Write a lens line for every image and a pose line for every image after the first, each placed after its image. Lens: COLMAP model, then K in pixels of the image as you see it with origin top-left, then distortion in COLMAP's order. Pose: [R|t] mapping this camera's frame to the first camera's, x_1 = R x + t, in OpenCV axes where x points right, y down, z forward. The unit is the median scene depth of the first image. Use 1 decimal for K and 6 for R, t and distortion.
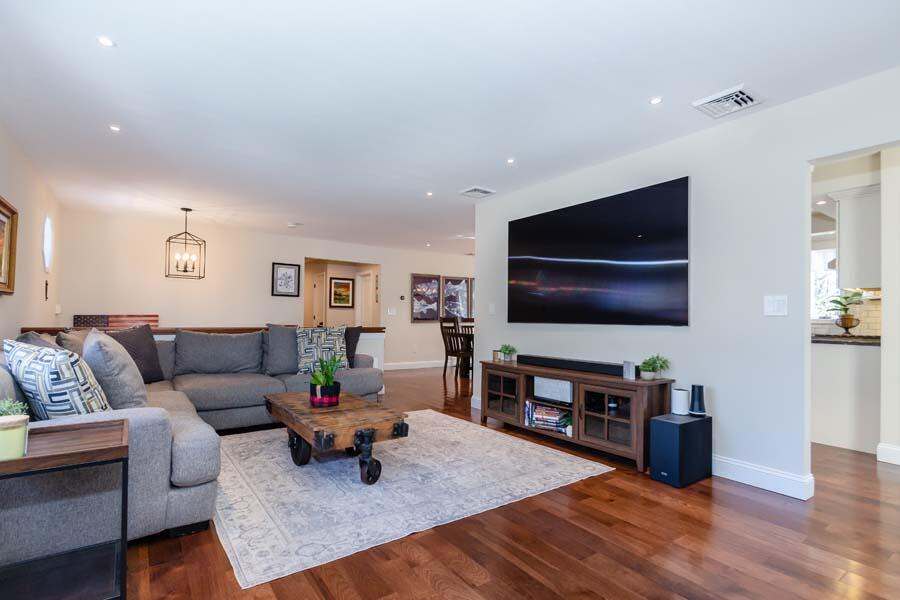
lens RADIAL K [[444.7, 0, 453.6], [0, 444.7, 302.6], [0, 0, 1]] dist [0.001776, -0.000986]
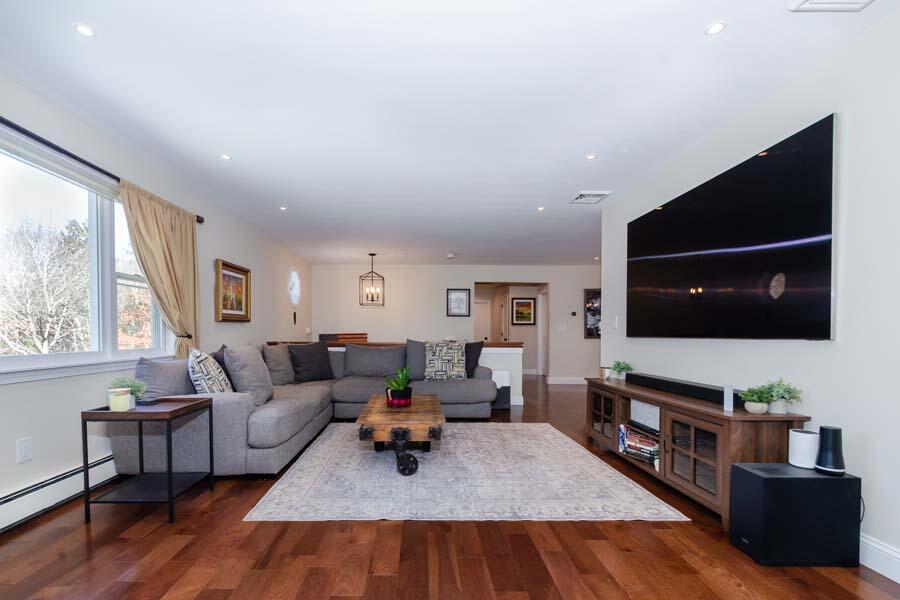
lens RADIAL K [[402.6, 0, 419.3], [0, 402.6, 339.4], [0, 0, 1]] dist [-0.001981, -0.001845]
pose [[0.815211, -0.002477, -0.579159, 0.342613], [0.028648, 0.998939, 0.036053, 0.010891], [0.578455, -0.045983, 0.814417, 0.133384]]
